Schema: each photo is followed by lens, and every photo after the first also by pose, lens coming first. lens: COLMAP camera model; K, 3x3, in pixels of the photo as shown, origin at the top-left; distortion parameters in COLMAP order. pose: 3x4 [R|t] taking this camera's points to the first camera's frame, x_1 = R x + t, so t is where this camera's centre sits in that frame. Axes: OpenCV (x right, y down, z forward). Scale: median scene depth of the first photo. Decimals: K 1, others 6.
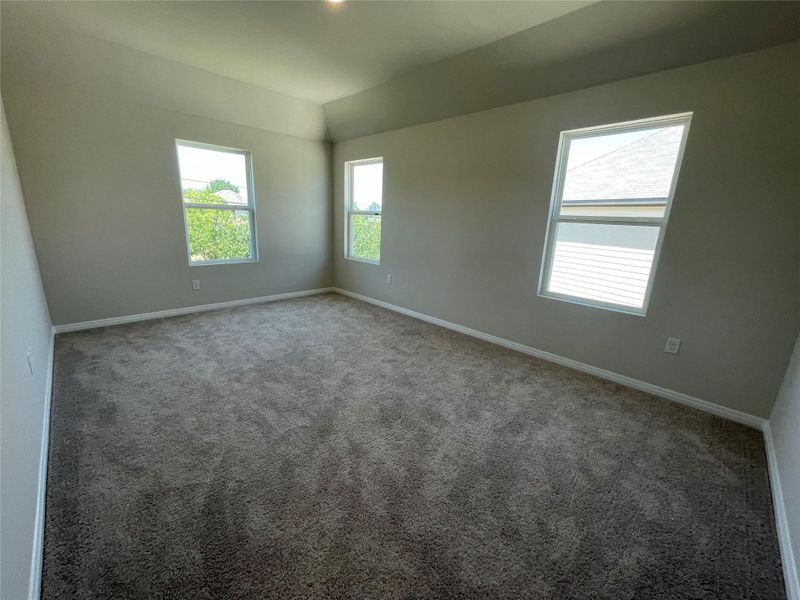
lens RADIAL K [[327.5, 0, 400.7], [0, 327.5, 297.7], [0, 0, 1]] dist [-0.004372, 0.001401]
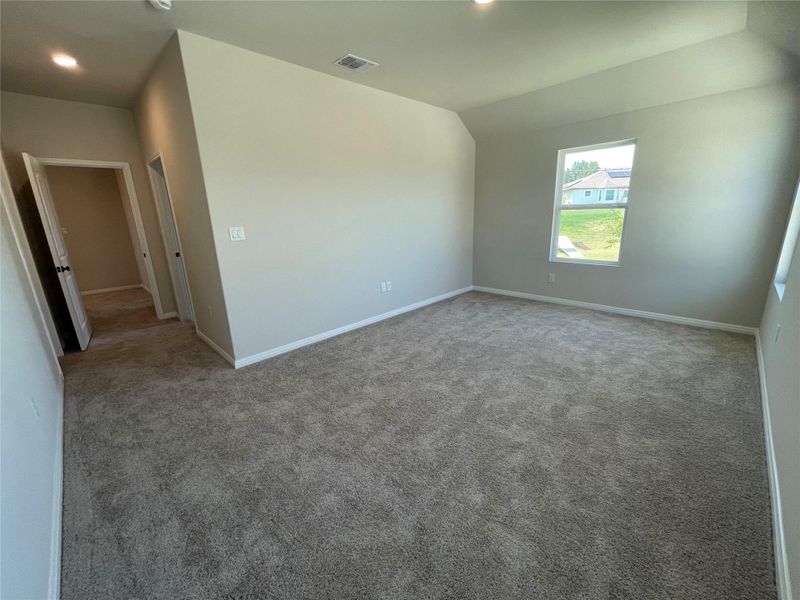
lens RADIAL K [[327.5, 0, 401.2], [0, 327.5, 297.7], [0, 0, 1]] dist [-0.004372, 0.001401]
pose [[-0.009136, 0.211641, -0.977305, 0.553479], [-0.212472, 0.954617, 0.208714, -0.114181], [0.977124, 0.209557, 0.036247, 0.529201]]
